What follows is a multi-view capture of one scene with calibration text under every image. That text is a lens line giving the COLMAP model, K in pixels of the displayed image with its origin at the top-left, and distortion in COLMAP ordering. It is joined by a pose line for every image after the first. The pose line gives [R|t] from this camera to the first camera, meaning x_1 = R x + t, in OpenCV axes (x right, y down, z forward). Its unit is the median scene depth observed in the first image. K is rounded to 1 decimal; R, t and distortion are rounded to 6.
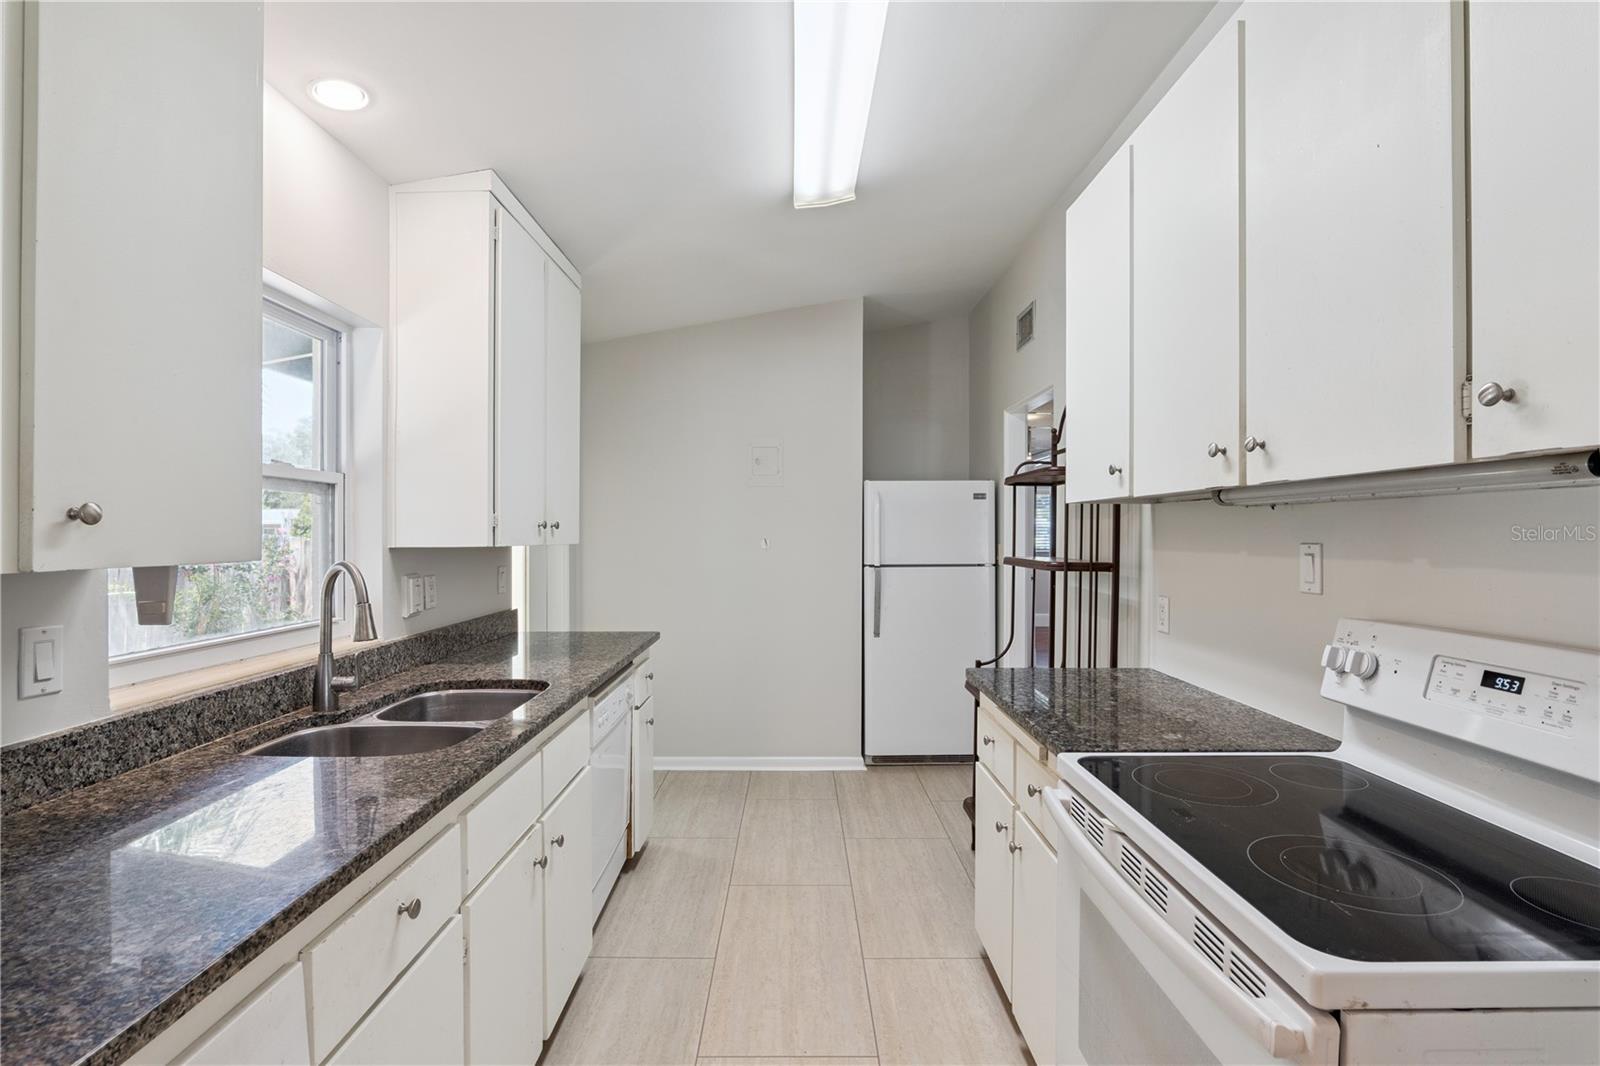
lens RADIAL K [[742.5, 0, 798.4], [0, 742.5, 537.6], [0, 0, 1]] dist [-0.011923, 0.000339]
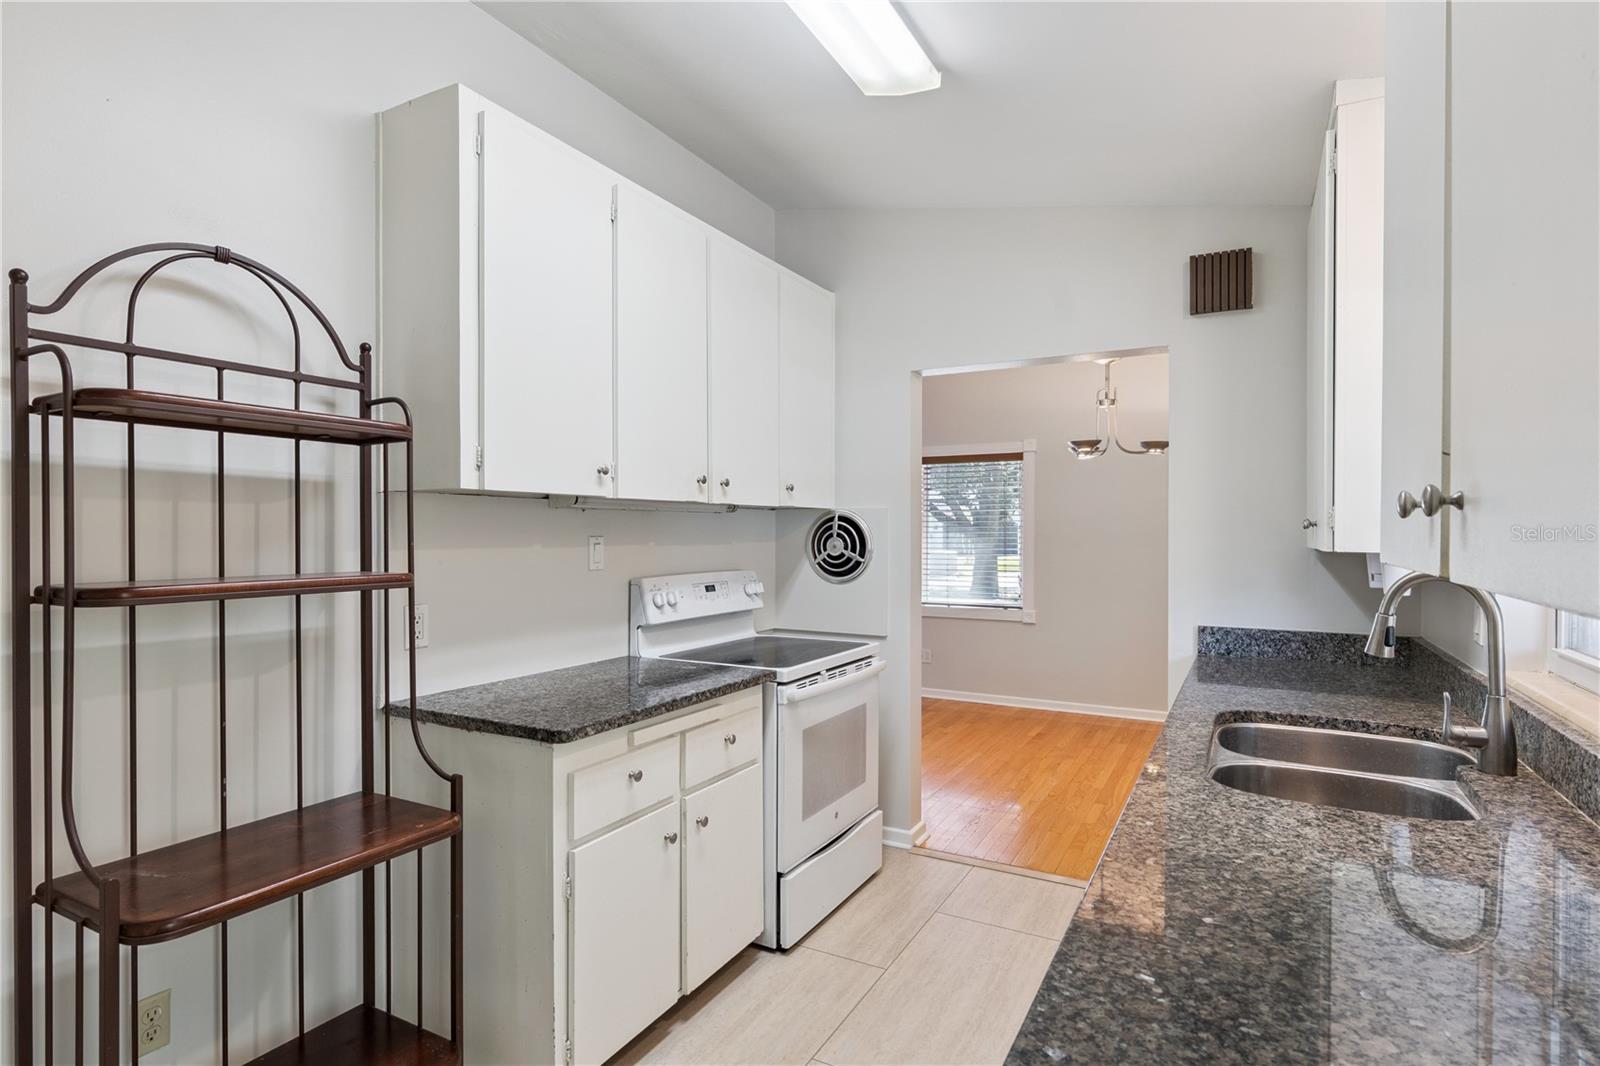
lens RADIAL K [[828.2, 0, 799.7], [0, 828.2, 531.1], [0, 0, 1]] dist [-0.001679, -0.000197]
pose [[-0.876730, -0.017772, 0.480655, -0.452285], [-0.013160, 0.999829, 0.012965, -0.028519], [-0.480803, 0.005042, -0.876814, 2.228496]]
